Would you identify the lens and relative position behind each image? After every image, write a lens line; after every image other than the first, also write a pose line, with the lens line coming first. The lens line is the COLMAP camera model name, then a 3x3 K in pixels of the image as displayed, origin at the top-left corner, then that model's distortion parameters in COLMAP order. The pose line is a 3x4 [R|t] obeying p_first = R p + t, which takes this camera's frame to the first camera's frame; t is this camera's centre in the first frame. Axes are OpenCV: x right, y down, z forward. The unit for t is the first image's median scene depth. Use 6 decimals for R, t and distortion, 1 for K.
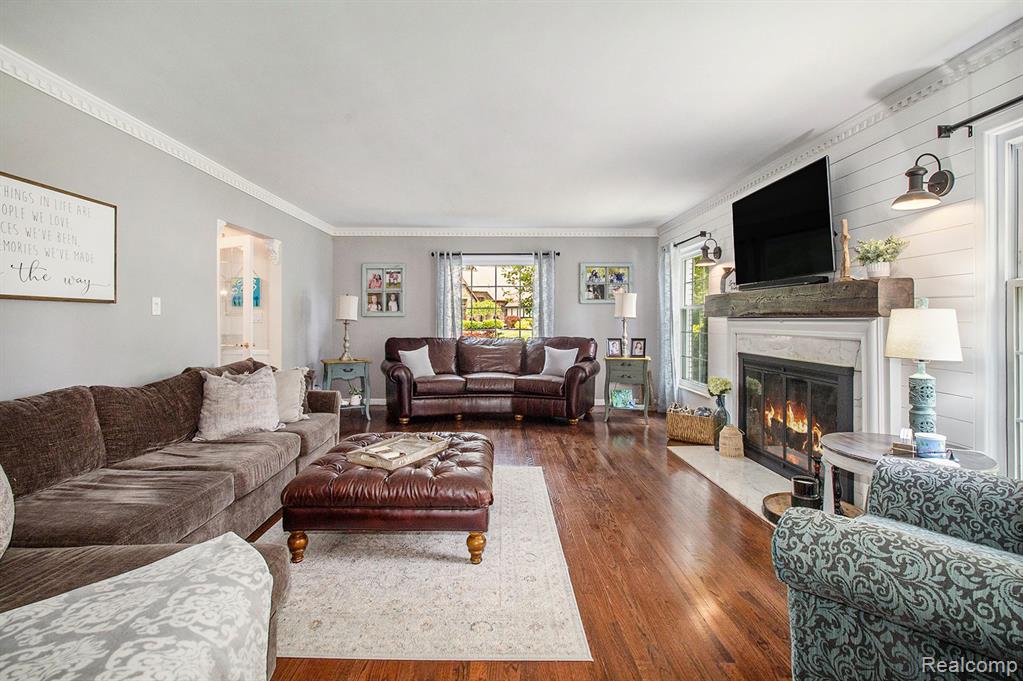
lens RADIAL K [[485.3, 0, 517.3], [0, 485.3, 323.6], [0, 0, 1]] dist [-0.000453, -0.008692]
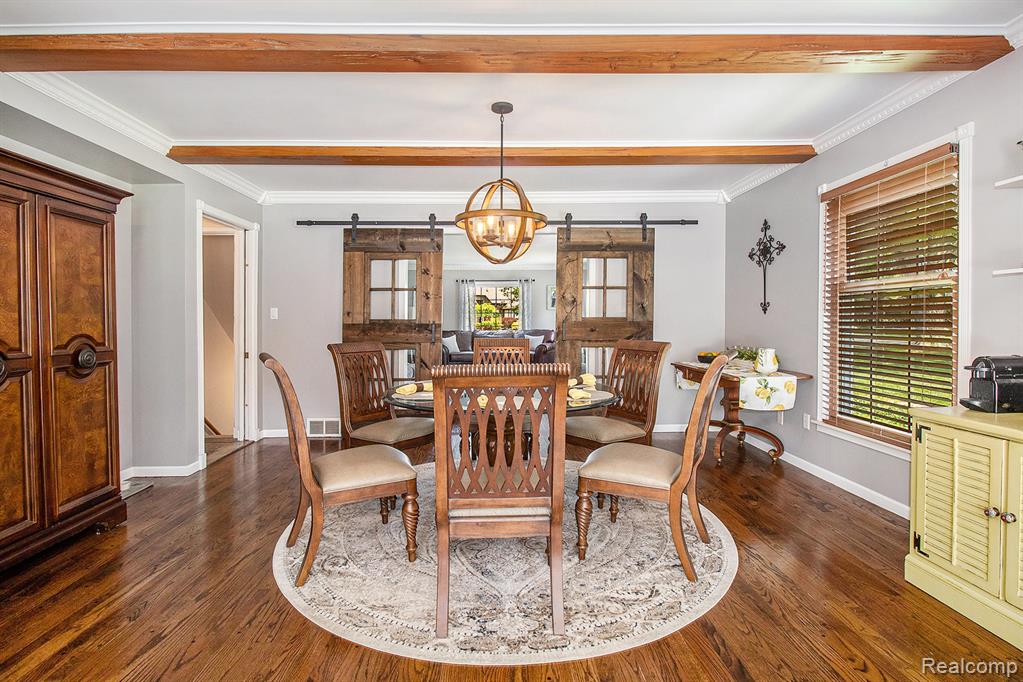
lens RADIAL K [[485.3, 0, 517.3], [0, 485.3, 324.1], [0, 0, 1]] dist [-0.000453, -0.008692]
pose [[0.999978, -0.003616, 0.005503, 0.016487], [0.003631, 0.999990, -0.002723, 0.012030], [-0.005493, 0.002742, 0.999981, -0.609635]]
